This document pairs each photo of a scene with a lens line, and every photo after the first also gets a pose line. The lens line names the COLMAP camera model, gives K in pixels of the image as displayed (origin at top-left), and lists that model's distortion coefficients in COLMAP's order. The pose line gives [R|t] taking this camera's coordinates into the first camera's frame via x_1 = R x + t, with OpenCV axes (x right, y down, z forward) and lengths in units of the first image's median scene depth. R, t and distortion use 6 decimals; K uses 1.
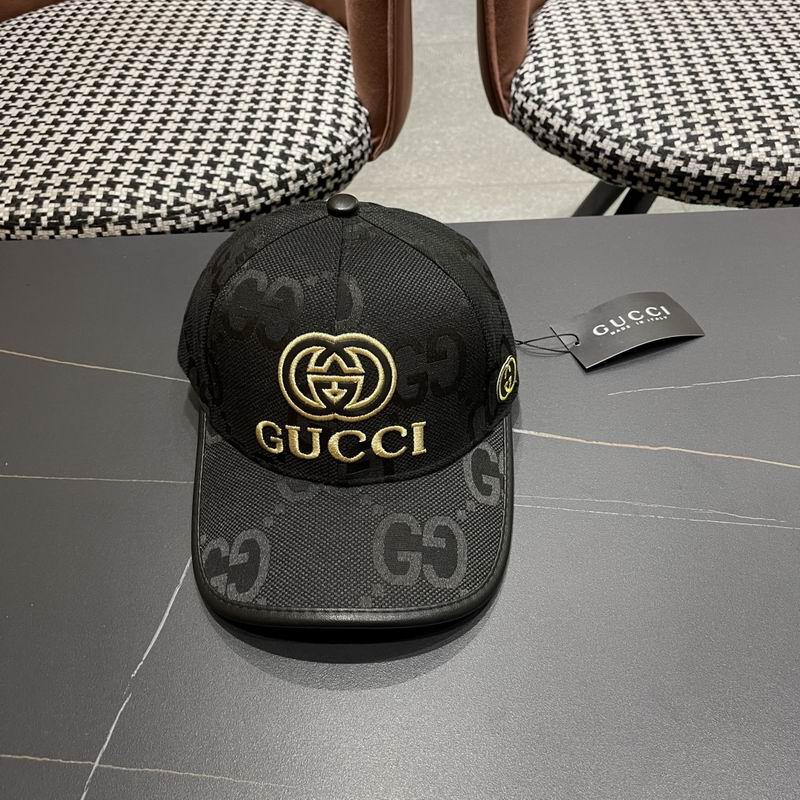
lens RADIAL K [[812.2, 0, 400.1], [0, 812.2, 399.5], [0, 0, 1]] dist [0.011478, 0.000000]
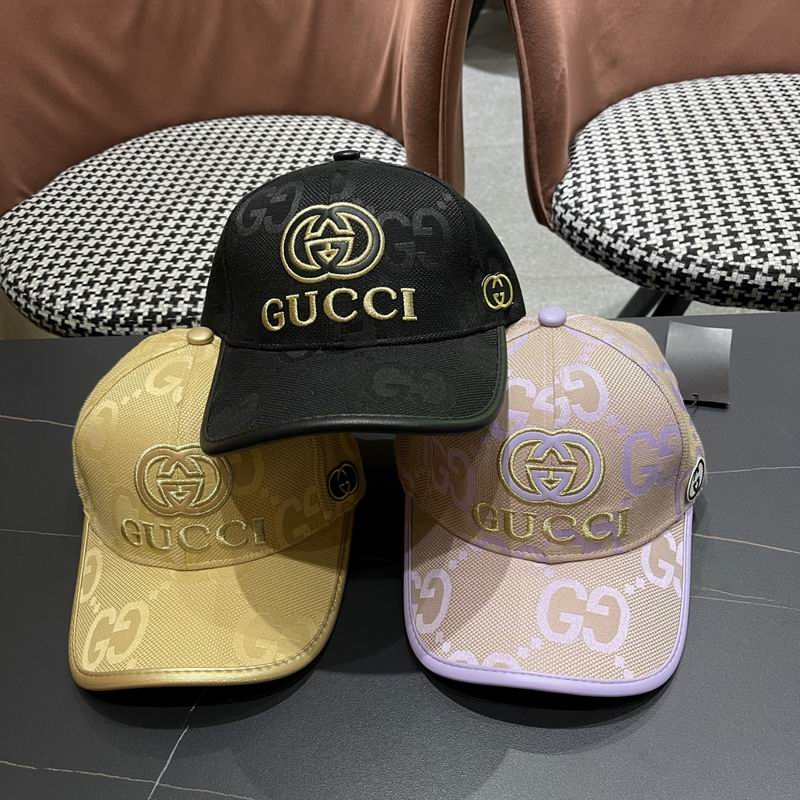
lens RADIAL K [[812.2, 0, 401.4], [0, 812.2, 402.6], [0, 0, 1]] dist [0.011478, 0.000000]
pose [[0.995406, 0.014867, -0.094580, 0.044734], [-0.023613, 0.995475, -0.092042, -0.001691], [0.092784, 0.093853, 0.991253, -0.103154]]
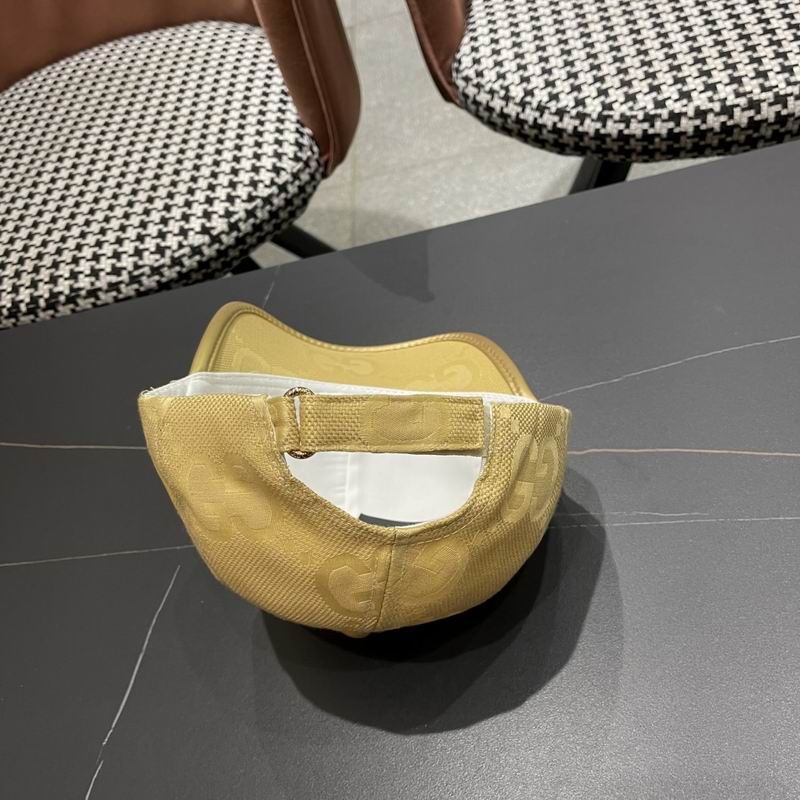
lens RADIAL K [[812.2, 0, 404.5], [0, 812.2, 412.0], [0, 0, 1]] dist [0.011478, 0.000000]
pose [[0.977139, -0.159765, -0.140263, 0.167686], [0.169504, 0.983677, 0.060402, -0.057974], [0.128324, -0.082796, 0.988270, -0.007107]]
